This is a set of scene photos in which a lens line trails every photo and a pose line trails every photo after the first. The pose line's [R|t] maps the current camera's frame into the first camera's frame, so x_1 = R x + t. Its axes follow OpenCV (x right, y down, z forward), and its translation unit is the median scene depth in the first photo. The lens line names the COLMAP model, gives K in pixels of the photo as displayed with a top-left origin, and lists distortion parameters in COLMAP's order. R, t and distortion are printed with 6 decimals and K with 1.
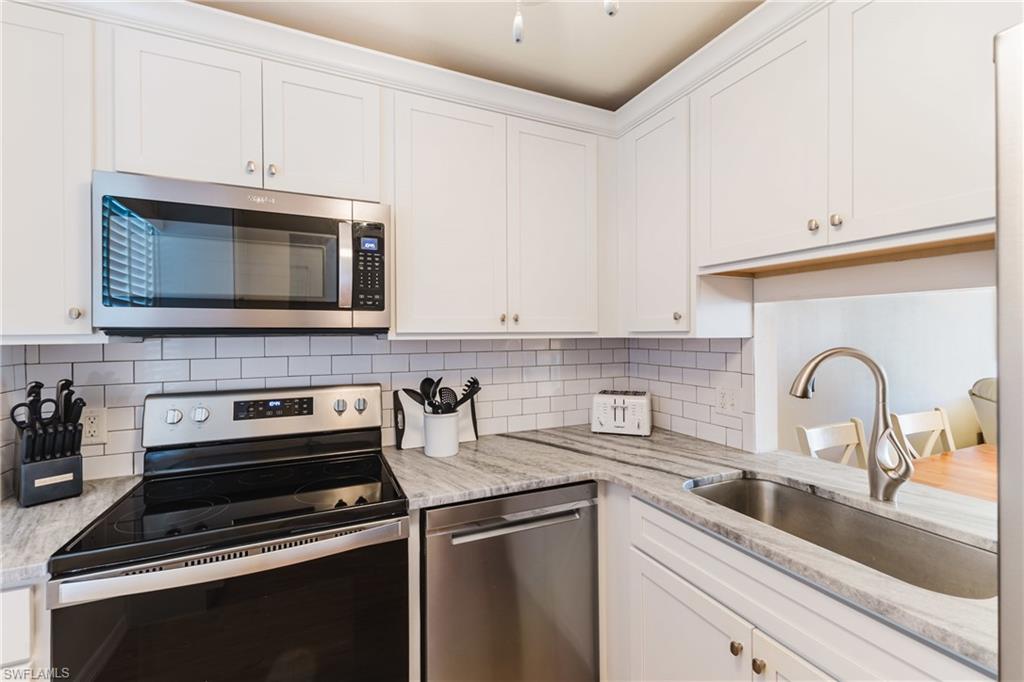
lens RADIAL K [[441.9, 0, 515.7], [0, 441.9, 332.8], [0, 0, 1]] dist [0.013429, -0.001192]
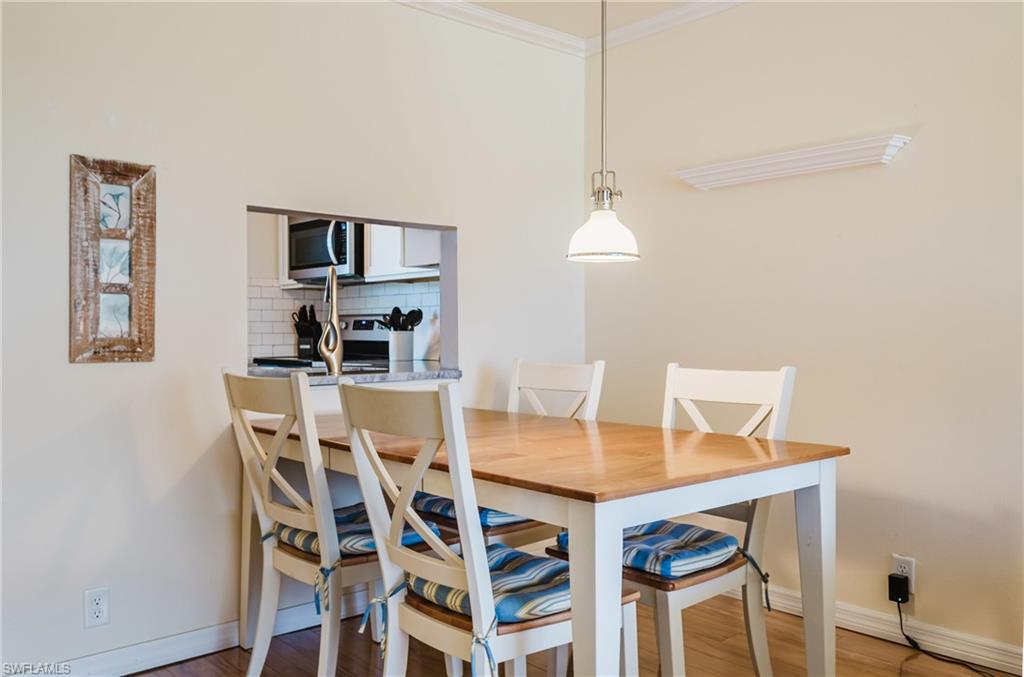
lens RADIAL K [[871.4, 0, 512.2], [0, 871.4, 335.9], [0, 0, 1]] dist [0.061946, -0.000749]
pose [[0.275605, 0.013030, -0.961183, 3.161985], [-0.003306, 0.999915, 0.012607, 0.185015], [0.961265, -0.000297, 0.275624, 0.686889]]
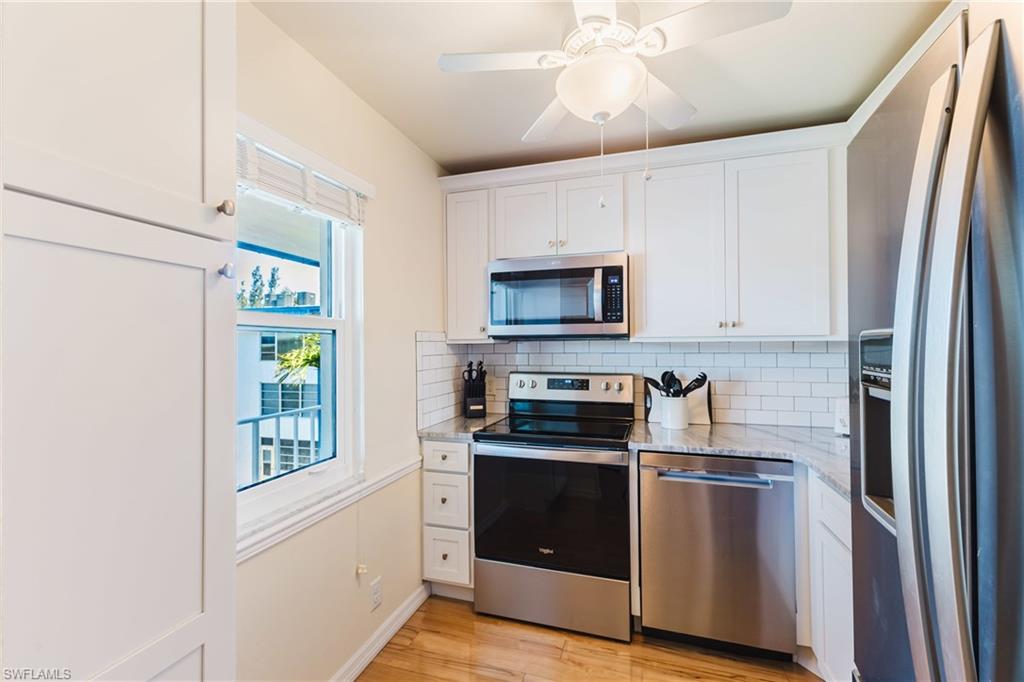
lens RADIAL K [[441.9, 0, 510.6], [0, 441.9, 340.5], [0, 0, 1]] dist [0.013429, -0.001192]
pose [[0.734770, -0.007617, -0.678274, 0.451631], [0.001838, 0.999956, -0.009238, 0.025492], [0.678314, 0.005541, 0.734751, -0.380036]]
